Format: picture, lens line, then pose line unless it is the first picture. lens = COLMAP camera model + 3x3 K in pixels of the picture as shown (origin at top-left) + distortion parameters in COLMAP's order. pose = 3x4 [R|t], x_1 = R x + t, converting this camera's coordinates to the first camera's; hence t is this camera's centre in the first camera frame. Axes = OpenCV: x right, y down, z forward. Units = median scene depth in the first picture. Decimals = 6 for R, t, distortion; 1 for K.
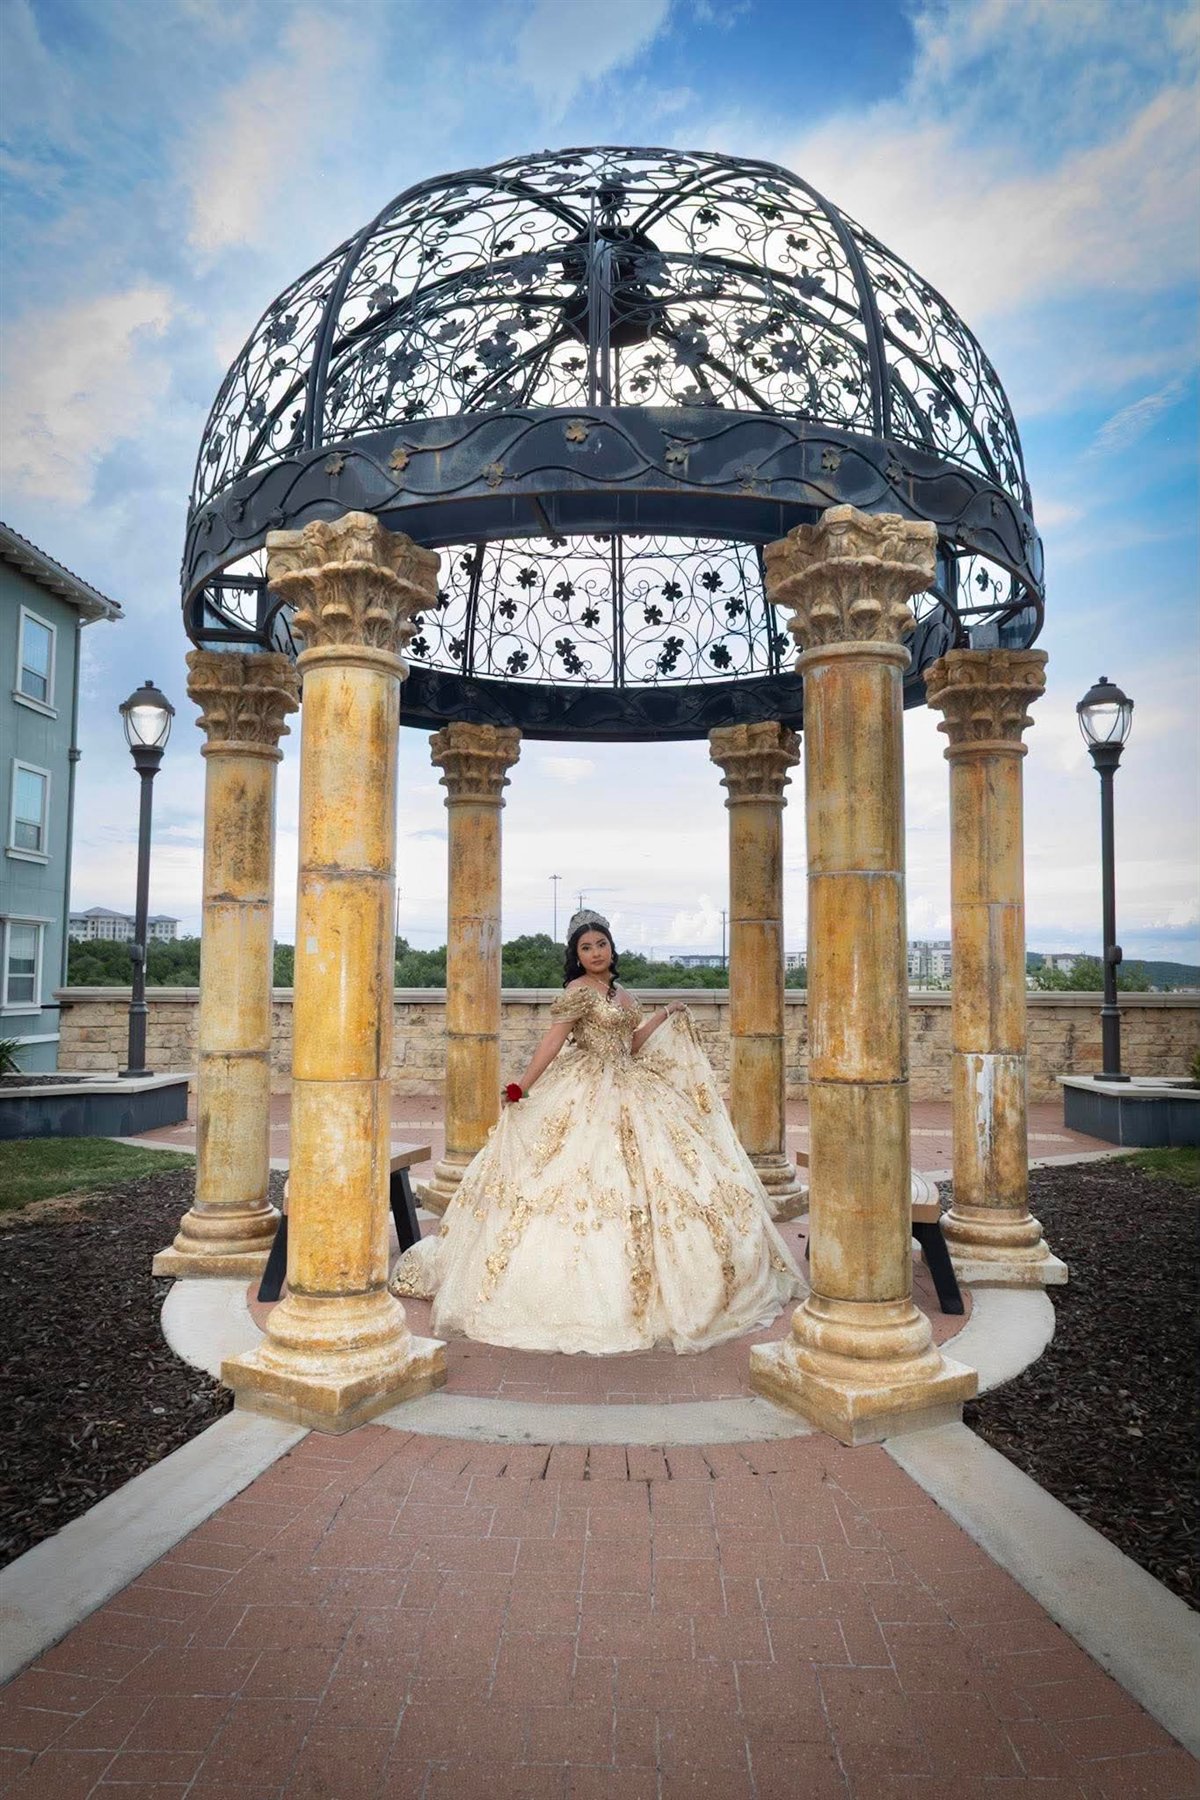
lens RADIAL K [[1152.2, 0, 600.0], [0, 1152.2, 900.0], [0, 0, 1]] dist [-0.007306, -0.000645]
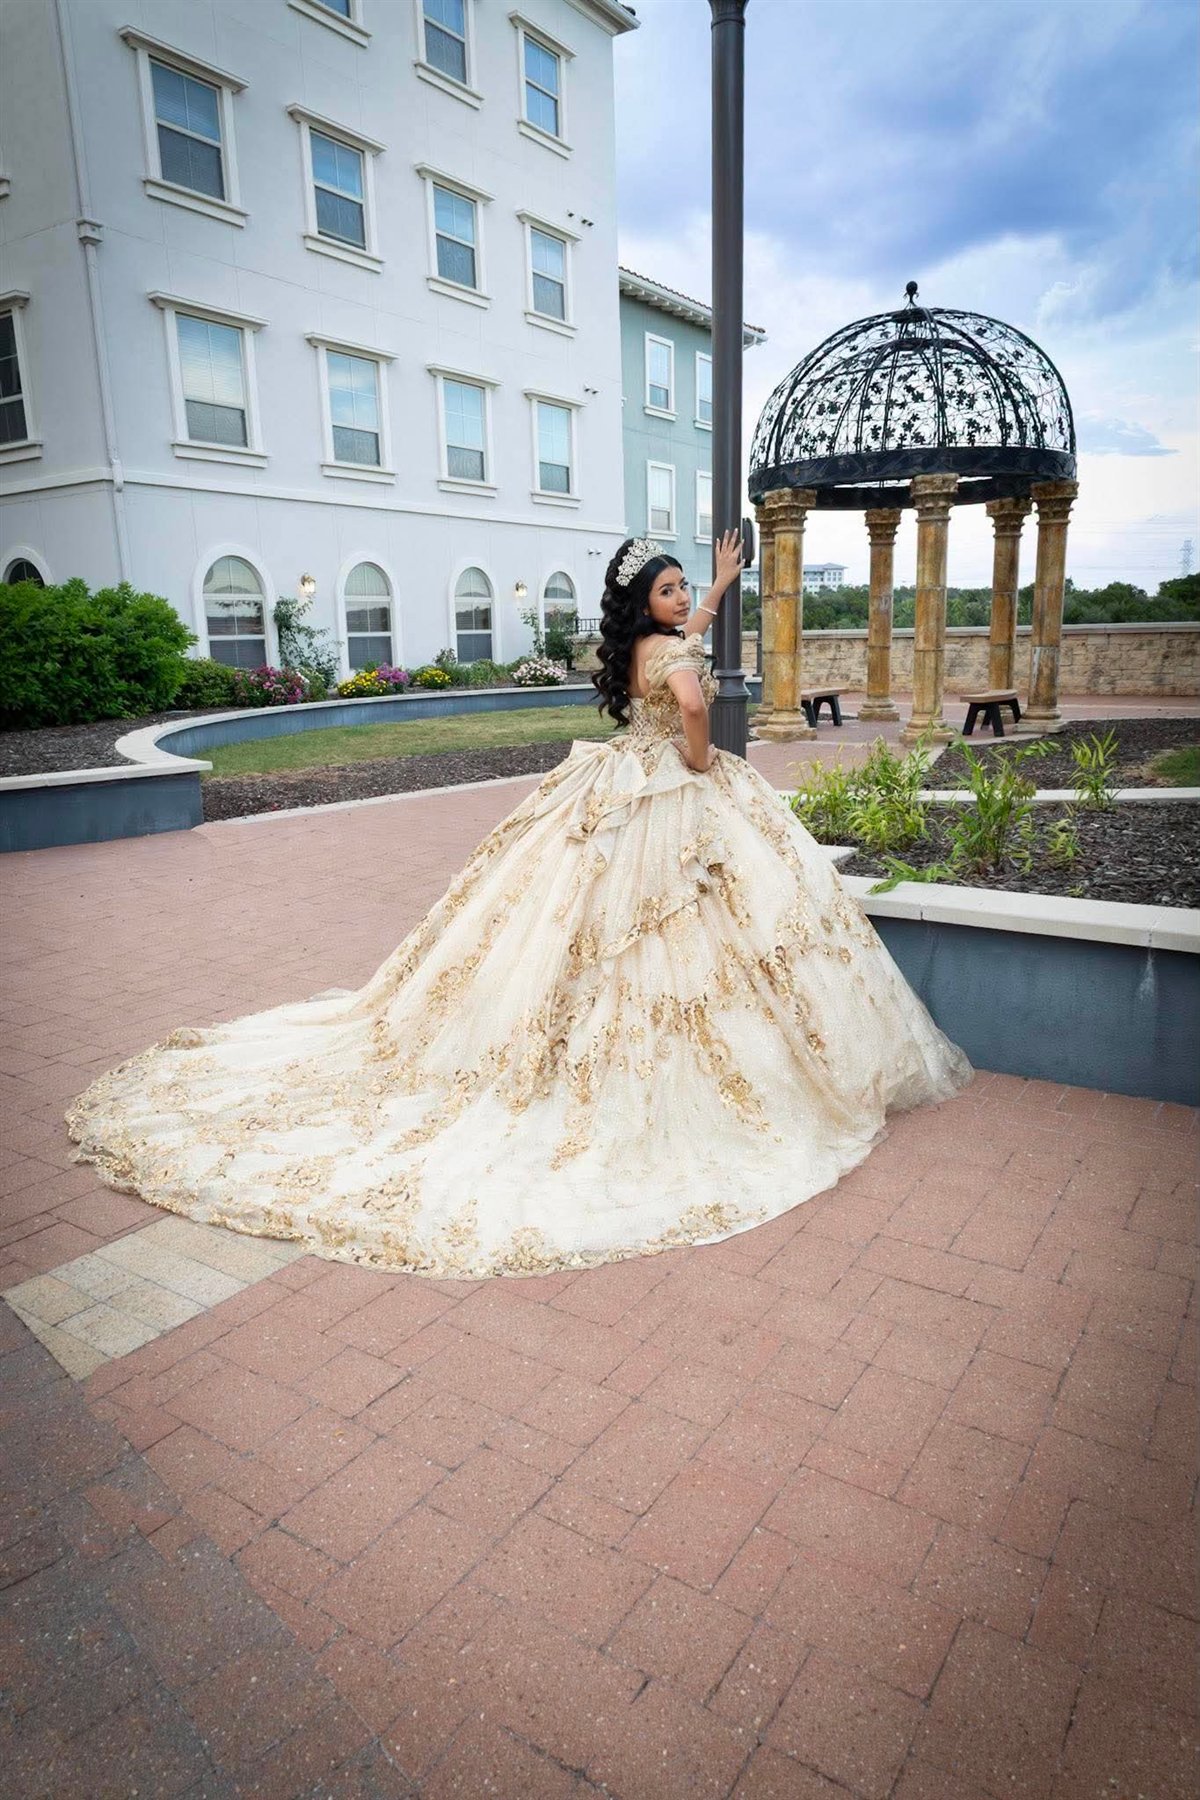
lens RADIAL K [[1152.2, 0, 600.0], [0, 1152.2, 900.0], [0, 0, 1]] dist [-0.007306, -0.000645]
pose [[0.849069, 0.096002, -0.519486, 0.687119], [0.063808, 0.957513, 0.281242, -0.087111], [0.524415, -0.271941, 0.806869, -1.358487]]
